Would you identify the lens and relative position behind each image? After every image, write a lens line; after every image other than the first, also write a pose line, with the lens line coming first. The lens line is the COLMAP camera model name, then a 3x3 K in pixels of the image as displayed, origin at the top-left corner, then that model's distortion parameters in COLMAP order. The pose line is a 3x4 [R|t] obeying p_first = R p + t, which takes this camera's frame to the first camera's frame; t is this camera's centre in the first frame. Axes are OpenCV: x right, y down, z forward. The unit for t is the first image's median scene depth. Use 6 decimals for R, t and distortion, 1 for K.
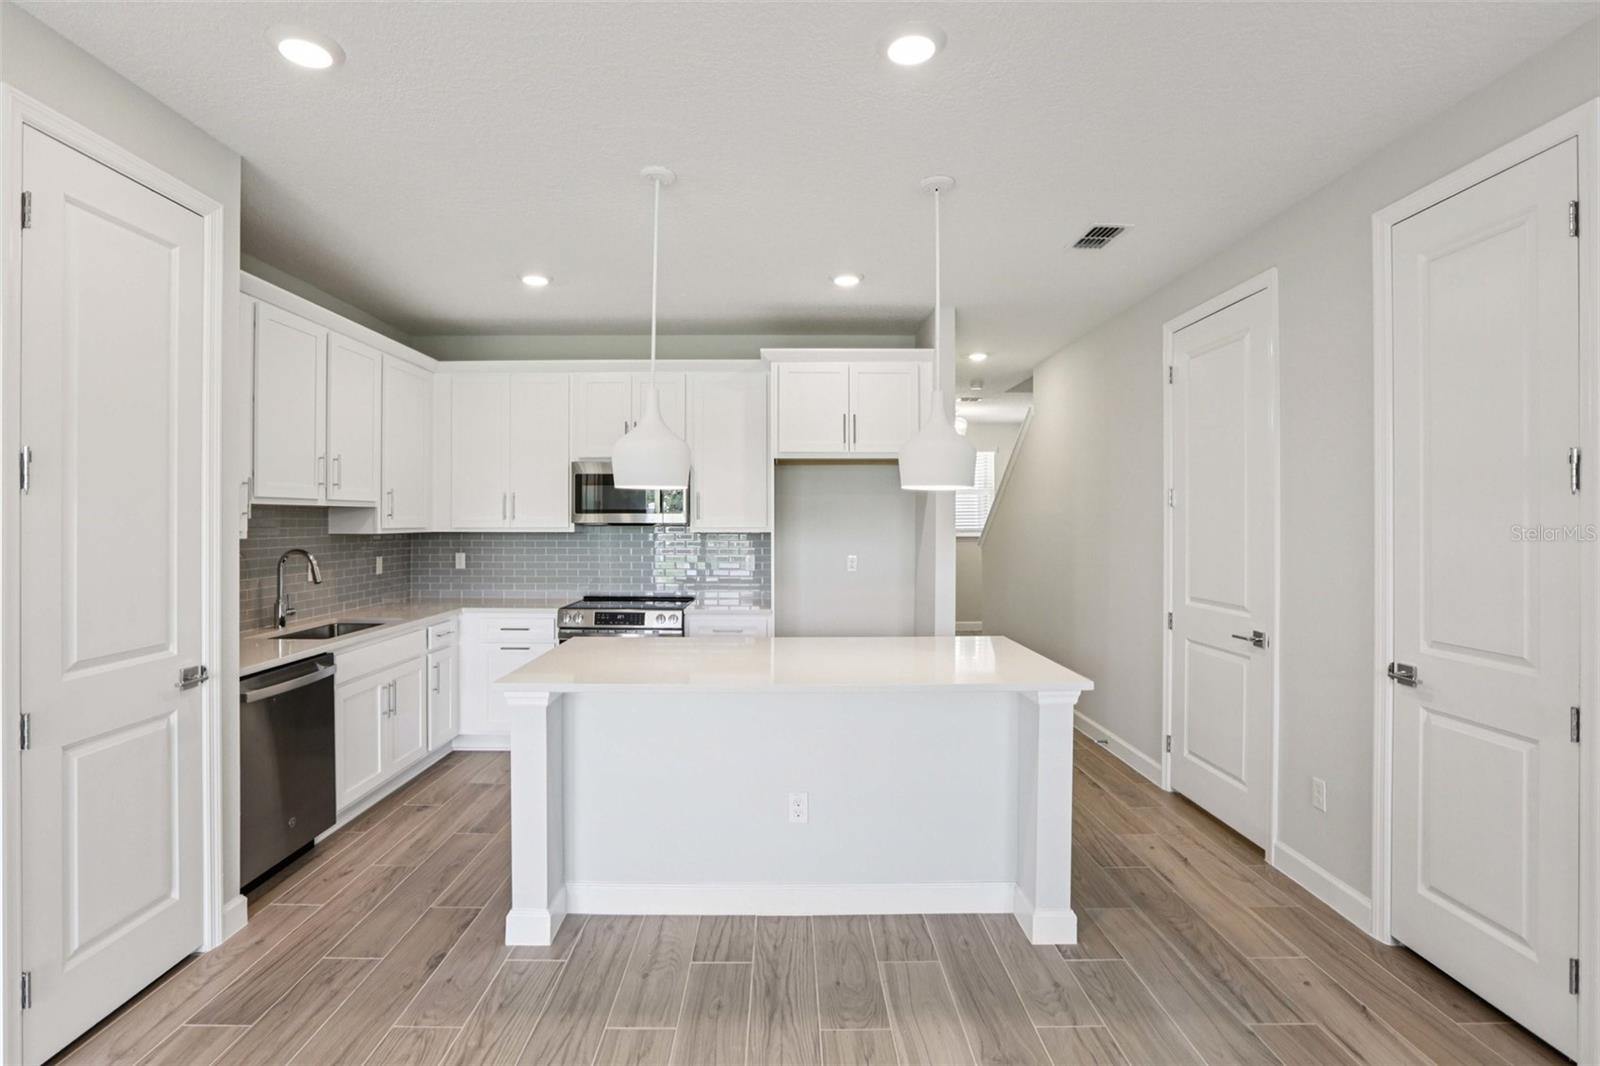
lens RADIAL K [[761.6, 0, 754.0], [0, 761.6, 530.5], [0, 0, 1]] dist [-0.001422, -0.000121]
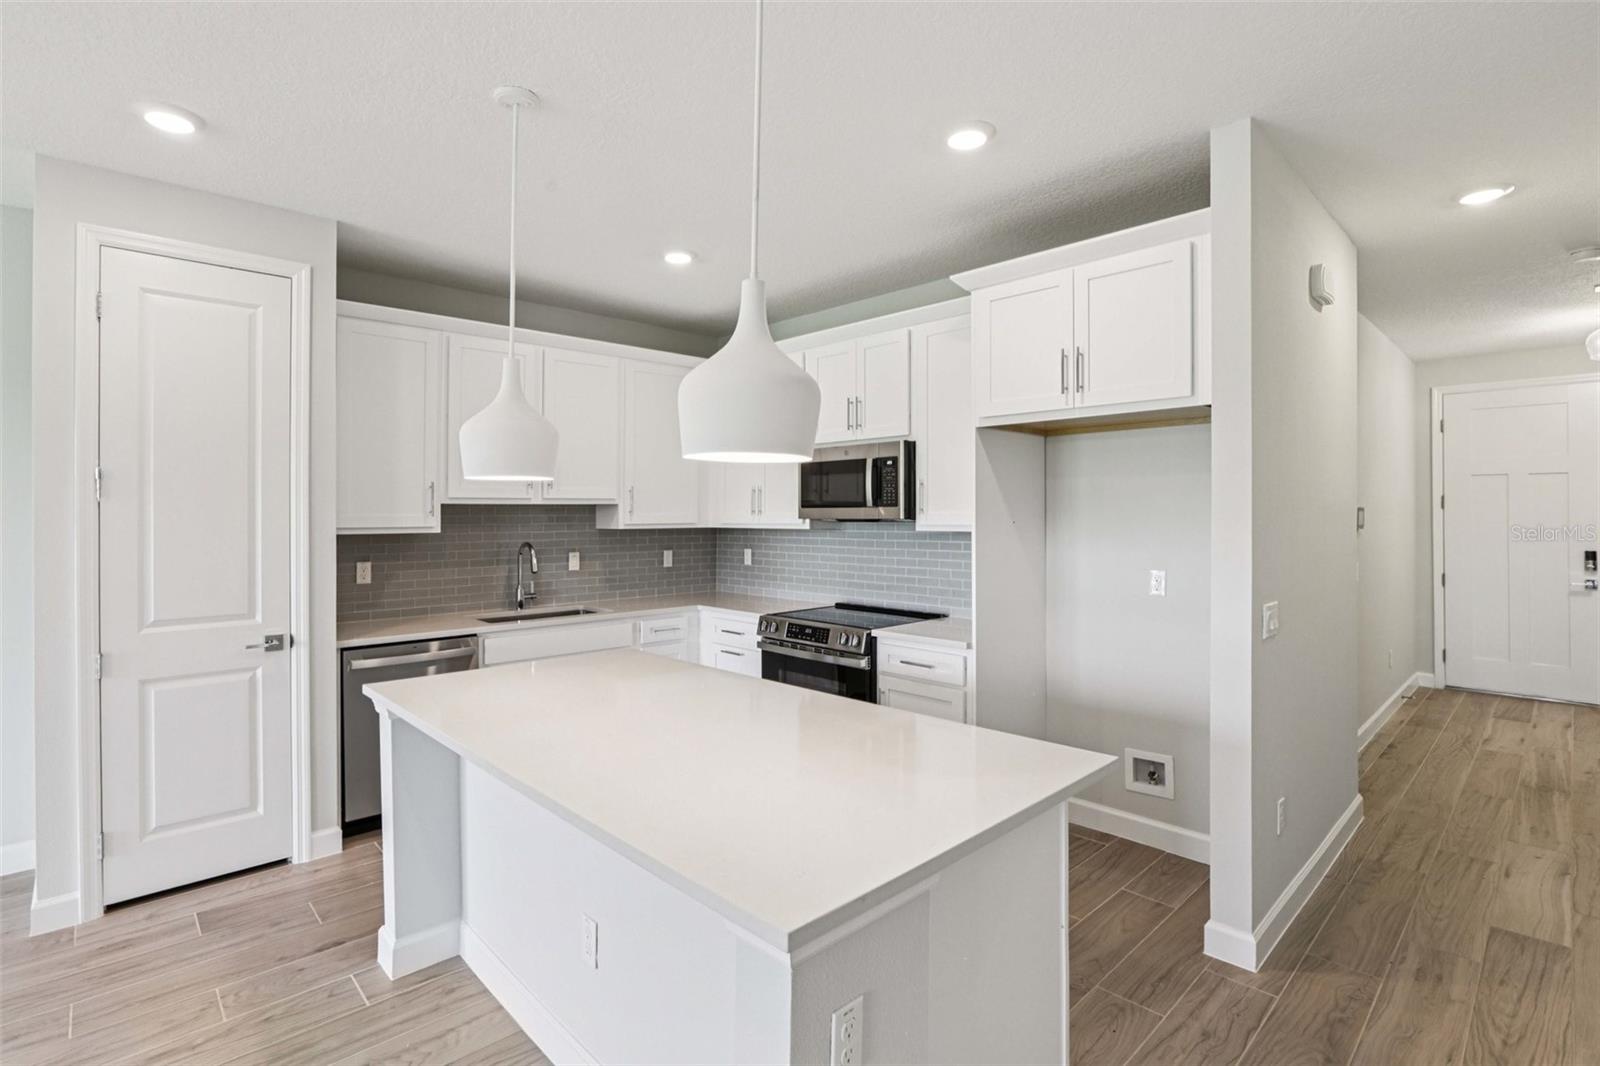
lens RADIAL K [[753.3, 0, 759.6], [0, 753.3, 518.8], [0, 0, 1]] dist [-0.000221, 0.000453]
pose [[0.681876, -0.001407, -0.731467, 0.465707], [-0.004084, 0.999975, -0.005730, -0.005649], [0.731457, 0.006895, 0.681853, 0.466099]]
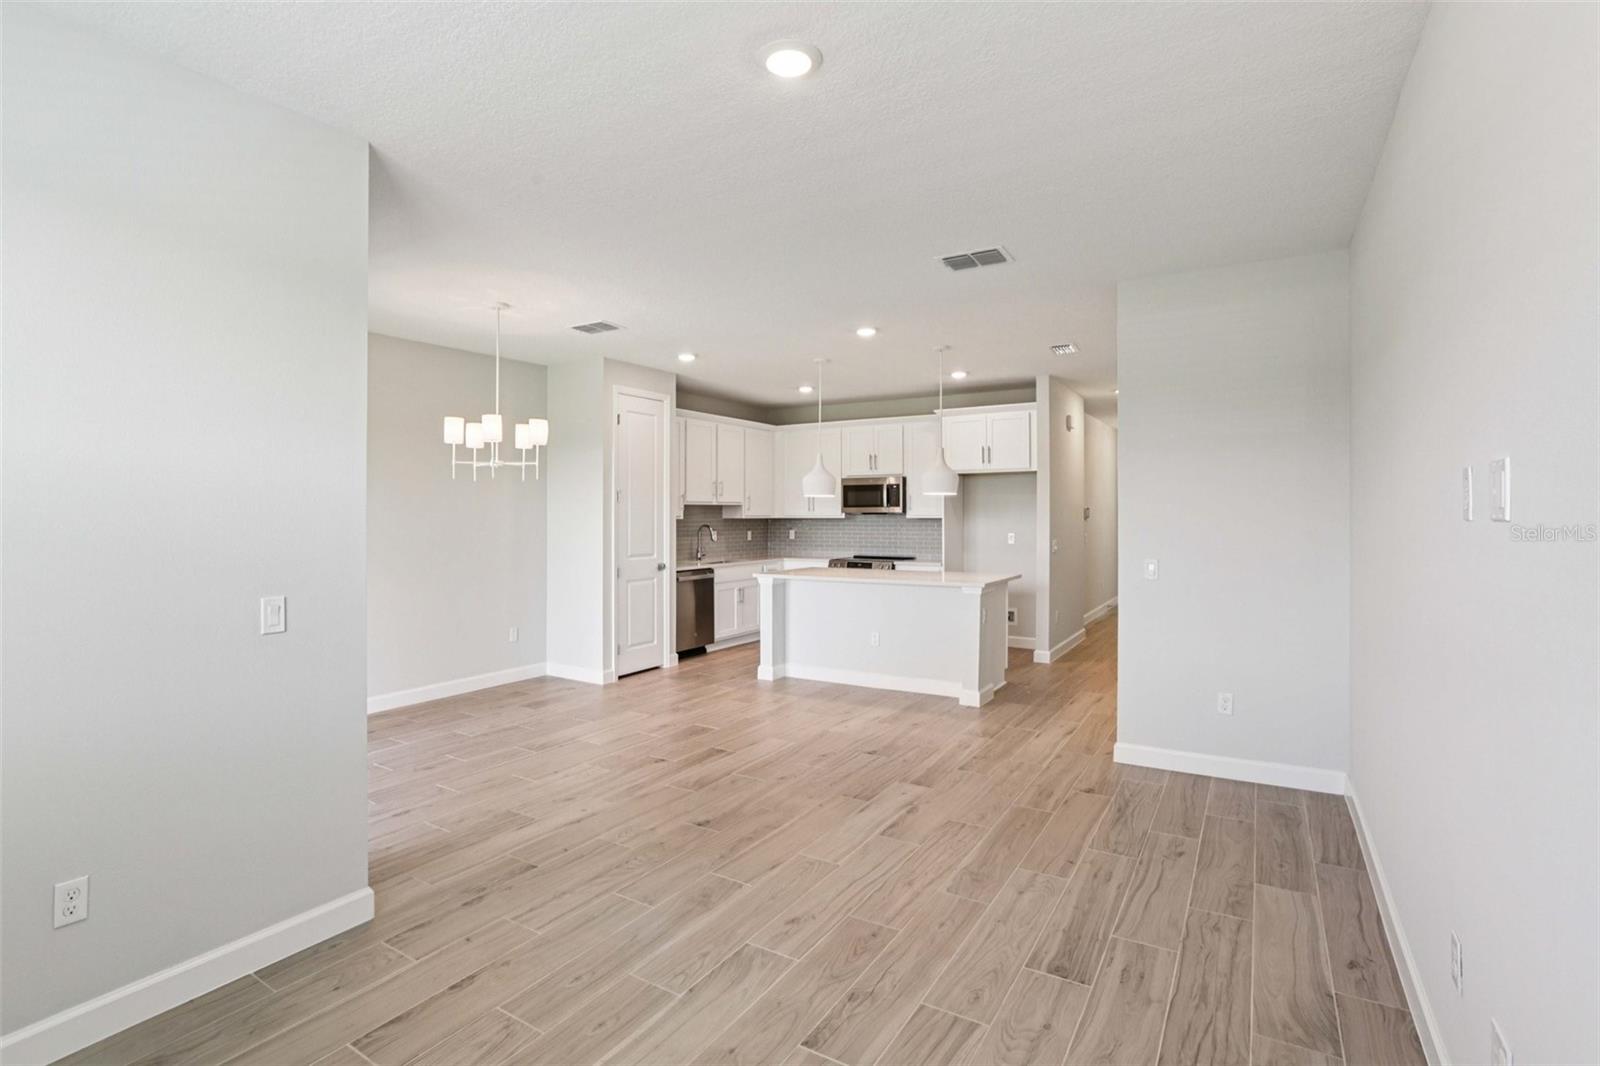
lens RADIAL K [[778.5, 0, 746.0], [0, 778.5, 523.7], [0, 0, 1]] dist [-0.000290, 0.000174]
pose [[0.839487, 0.002605, -0.543373, 0.695597], [-0.003497, 0.999994, -0.000609, 0.021973], [0.543368, 0.002411, 0.839491, -0.793803]]
